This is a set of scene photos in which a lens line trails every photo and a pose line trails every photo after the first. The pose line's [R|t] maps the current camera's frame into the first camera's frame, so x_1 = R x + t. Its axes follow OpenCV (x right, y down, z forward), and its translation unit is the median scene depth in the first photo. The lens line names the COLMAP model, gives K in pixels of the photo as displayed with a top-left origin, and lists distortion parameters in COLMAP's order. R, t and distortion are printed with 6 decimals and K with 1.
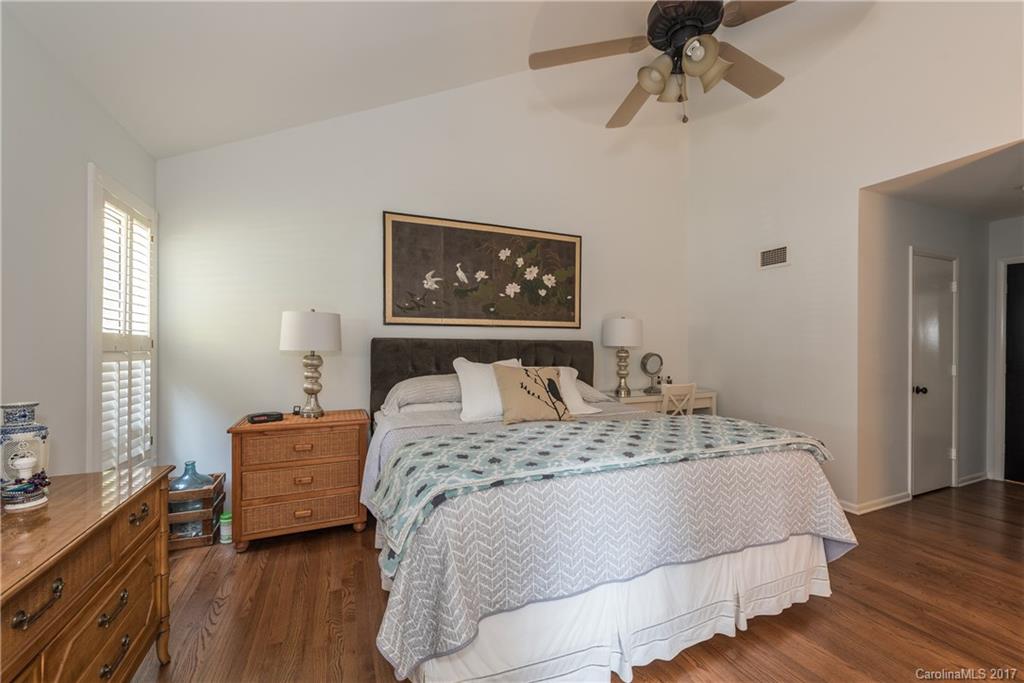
lens RADIAL K [[406.8, 0, 510.2], [0, 406.8, 346.4], [0, 0, 1]] dist [0.011603, -0.000142]
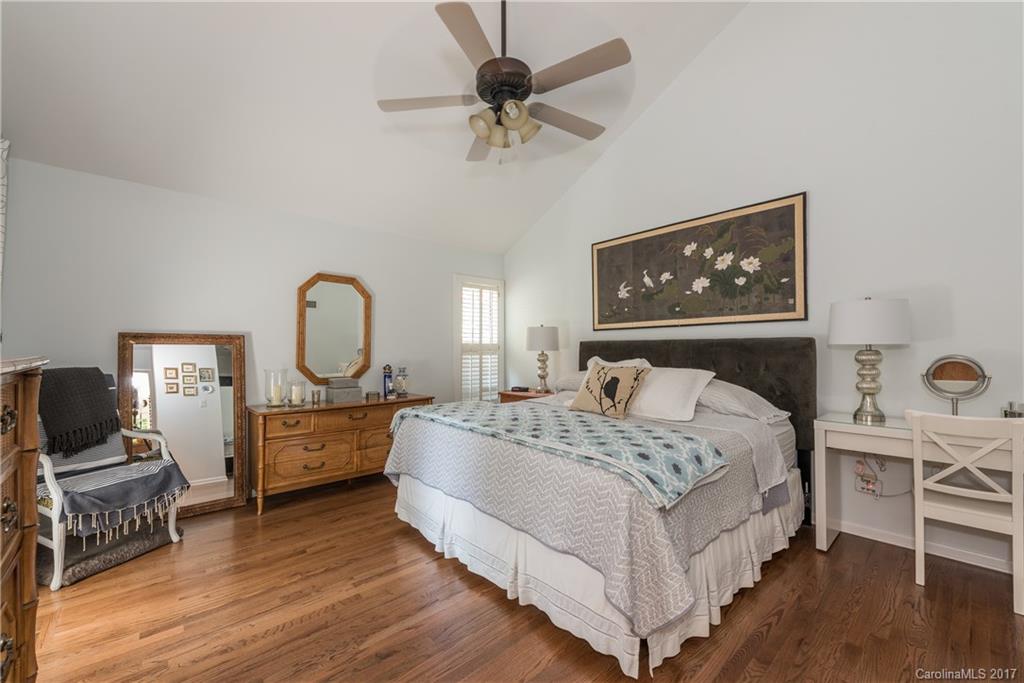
lens RADIAL K [[419.3, 0, 509.5], [0, 419.3, 342.5], [0, 0, 1]] dist [0.018098, -0.000007]
pose [[0.305350, -0.018930, -0.952052, 0.822870], [0.008384, 0.999817, -0.017191, 0.004097], [0.952203, -0.002733, 0.305452, 0.312705]]
